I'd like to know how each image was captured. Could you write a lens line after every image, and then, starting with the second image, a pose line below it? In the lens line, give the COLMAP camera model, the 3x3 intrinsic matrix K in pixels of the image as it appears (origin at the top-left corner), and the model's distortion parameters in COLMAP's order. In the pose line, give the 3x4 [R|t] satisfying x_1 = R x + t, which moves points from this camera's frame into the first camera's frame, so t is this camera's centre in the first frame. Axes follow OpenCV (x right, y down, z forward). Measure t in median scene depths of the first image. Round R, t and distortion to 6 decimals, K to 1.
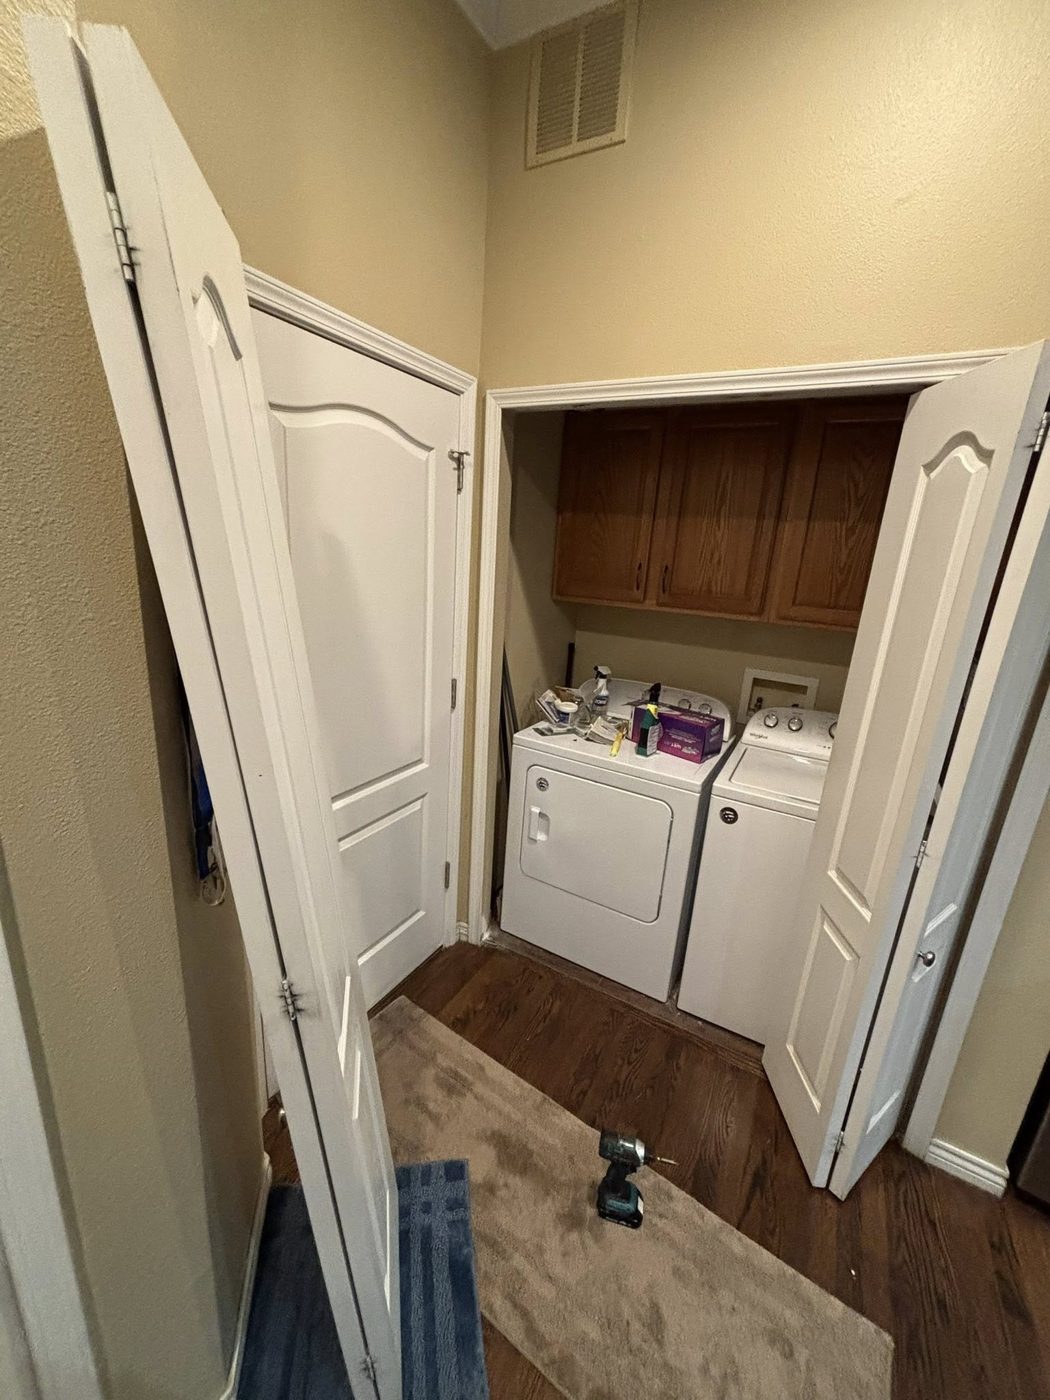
lens RADIAL K [[567.1, 0, 525.0], [0, 567.1, 700.0], [0, 0, 1]] dist [-0.001525, 0.000400]
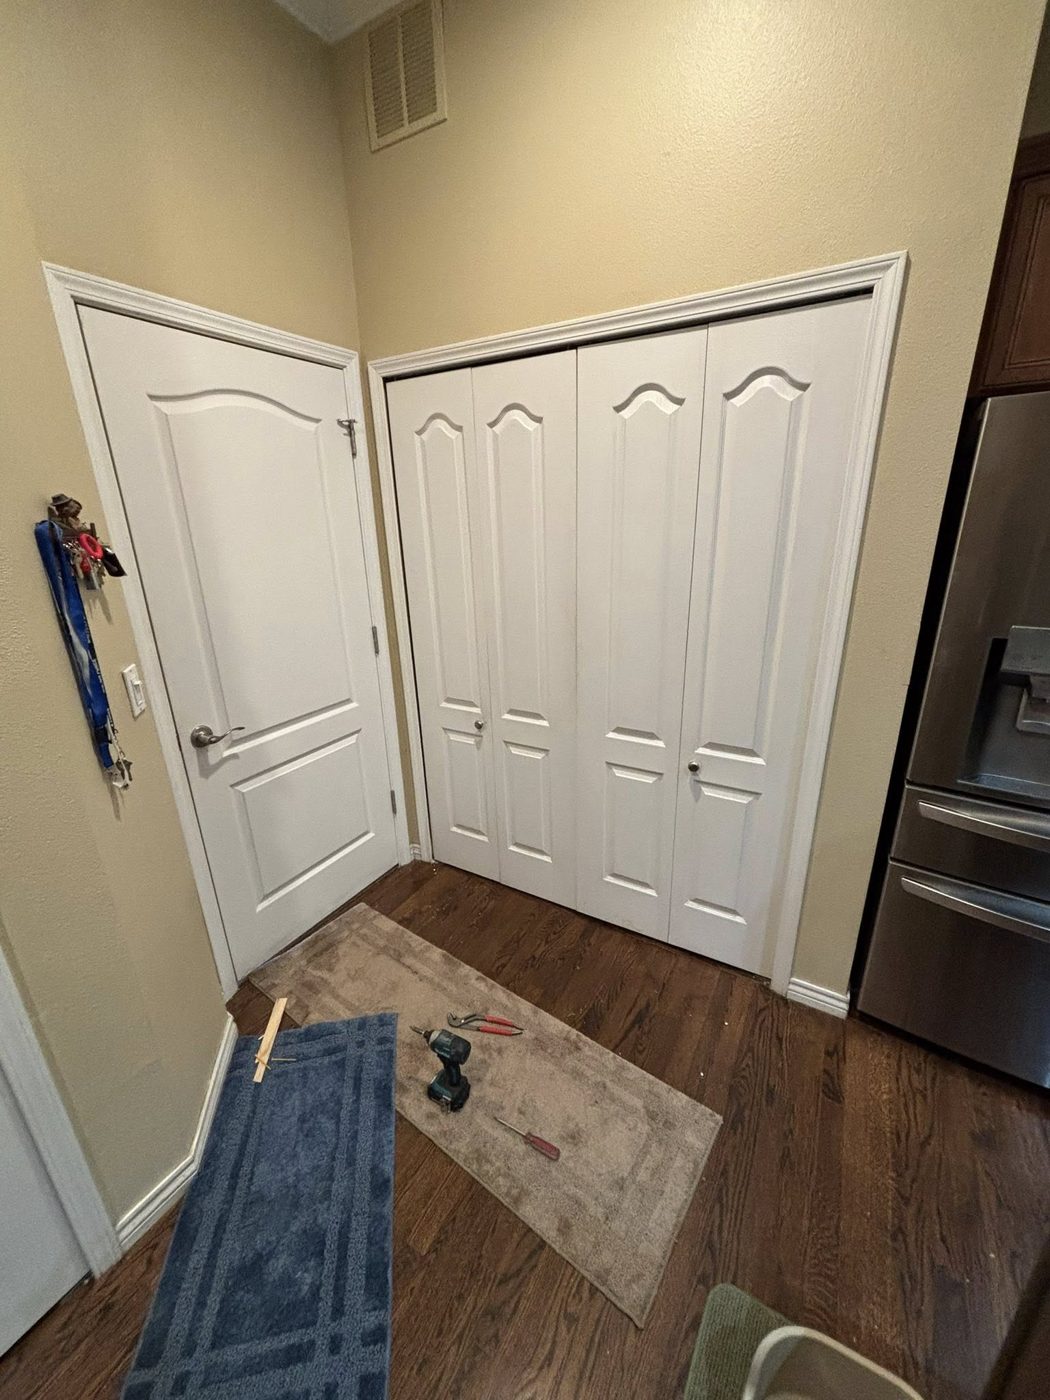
lens RADIAL K [[560.9, 0, 529.2], [0, 560.9, 694.0], [0, 0, 1]] dist [0.003115, 0.000092]
pose [[0.995943, -0.083488, -0.033572, 0.269759], [0.085098, 0.995128, 0.049791, 0.086600], [0.029251, -0.052446, 0.998195, -0.146825]]
